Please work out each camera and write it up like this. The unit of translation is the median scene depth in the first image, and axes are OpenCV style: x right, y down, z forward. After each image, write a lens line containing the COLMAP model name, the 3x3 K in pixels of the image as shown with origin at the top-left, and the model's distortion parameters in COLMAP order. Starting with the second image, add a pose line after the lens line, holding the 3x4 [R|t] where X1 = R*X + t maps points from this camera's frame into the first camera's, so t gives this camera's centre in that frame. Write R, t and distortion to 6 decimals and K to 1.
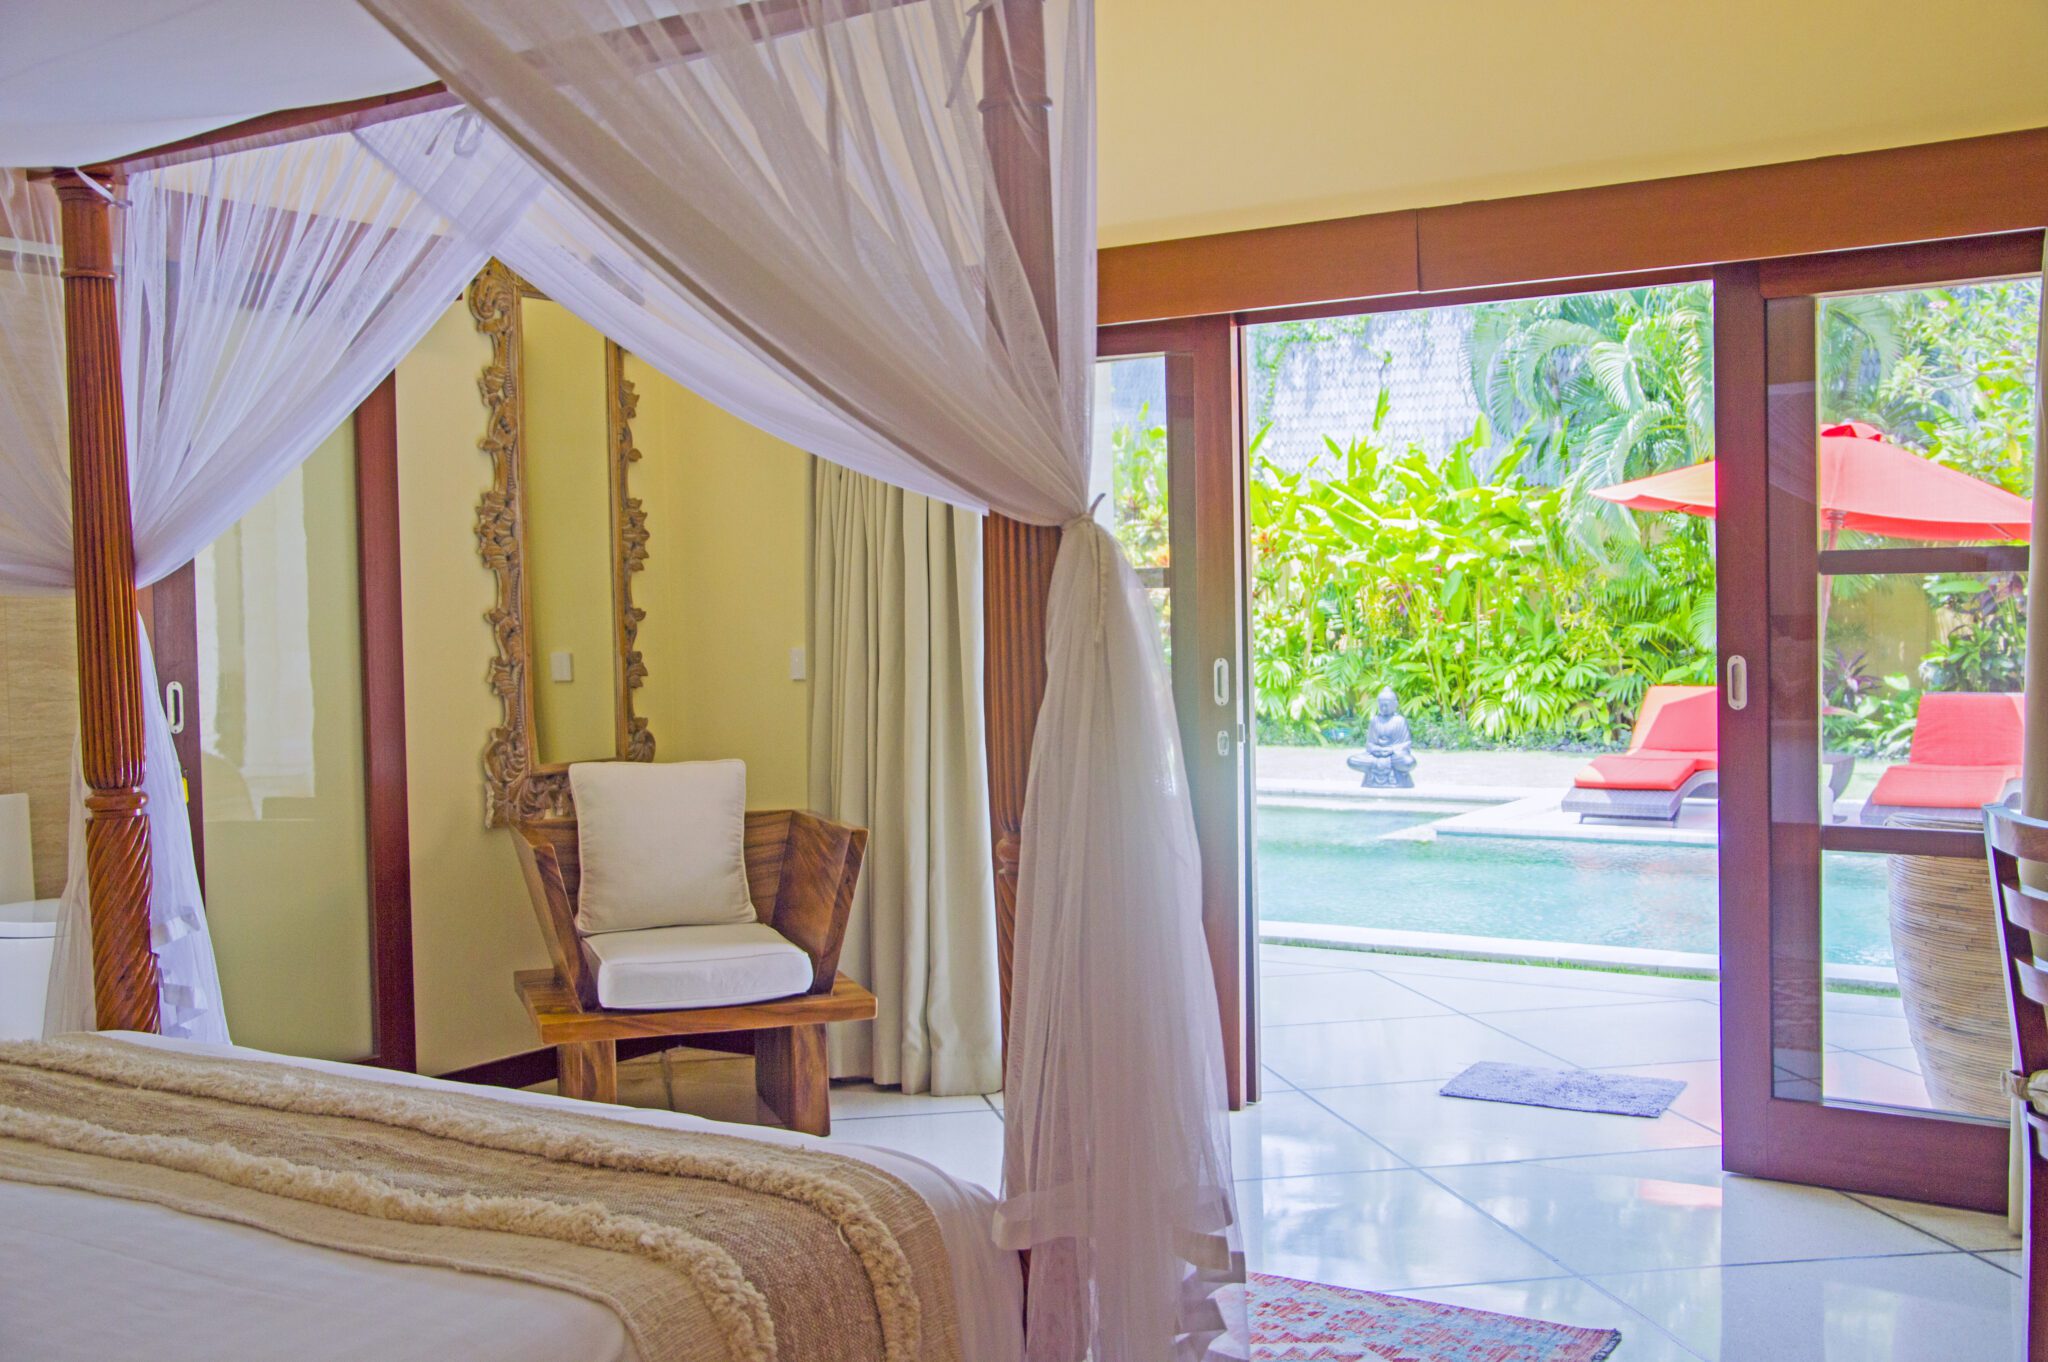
lens RADIAL K [[1631.4, 0, 1024.0], [0, 1631.4, 681.0], [0, 0, 1]] dist [-0.142147, 0.085756]
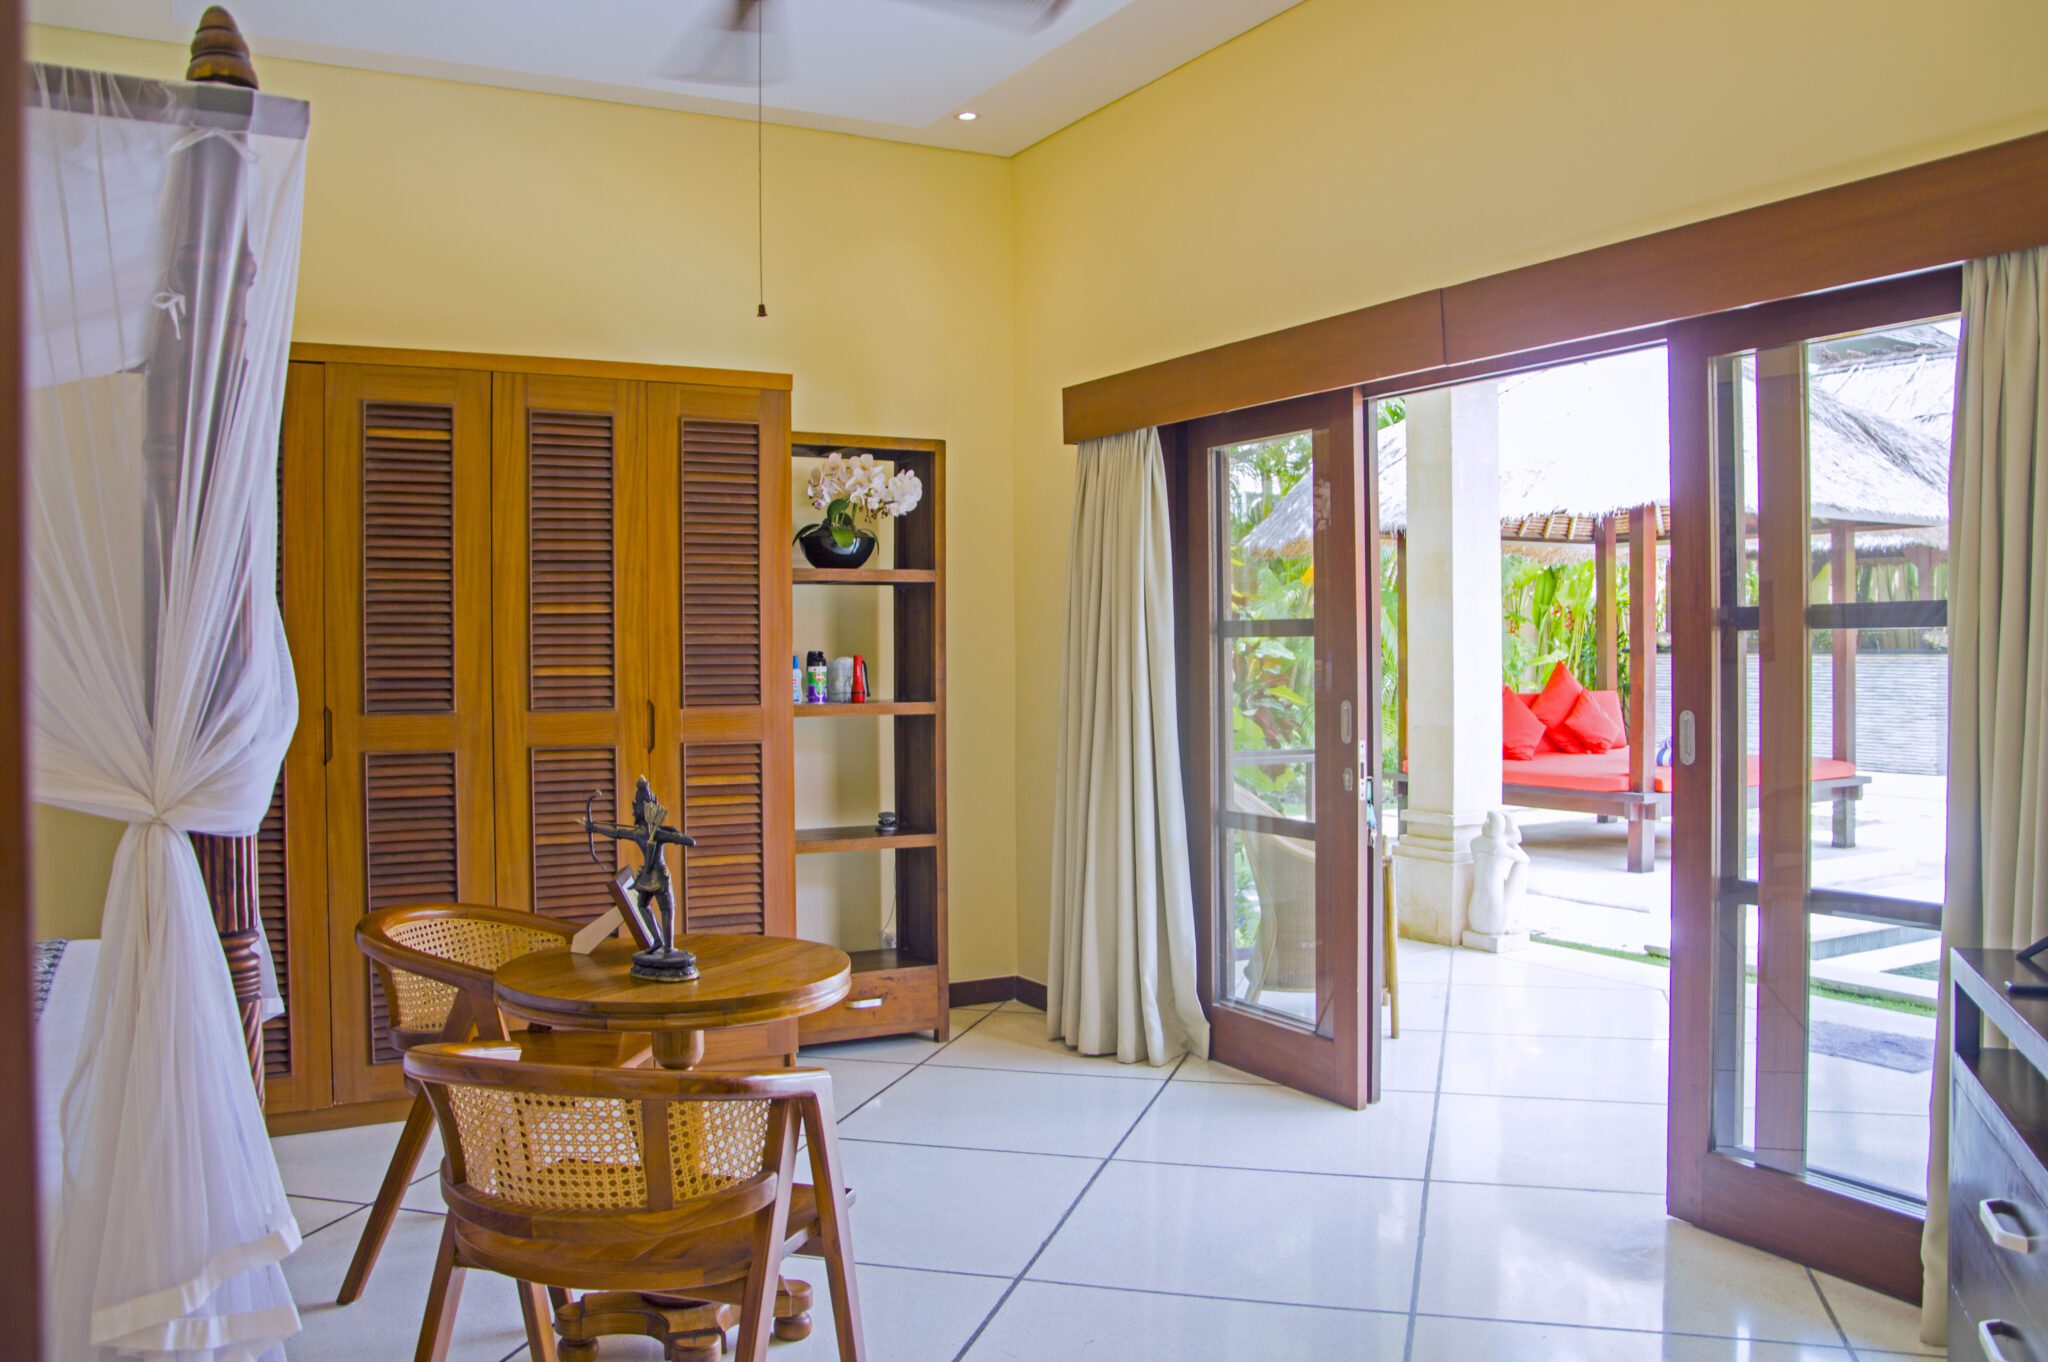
lens RADIAL K [[1631.4, 0, 1024.0], [0, 1631.4, 681.0], [0, 0, 1]] dist [-0.142147, 0.085756]
pose [[0.887007, 0.012569, -0.461584, 0.517504], [-0.016115, 0.999863, -0.003741, -0.022996], [0.461474, 0.010757, 0.887088, -0.092602]]
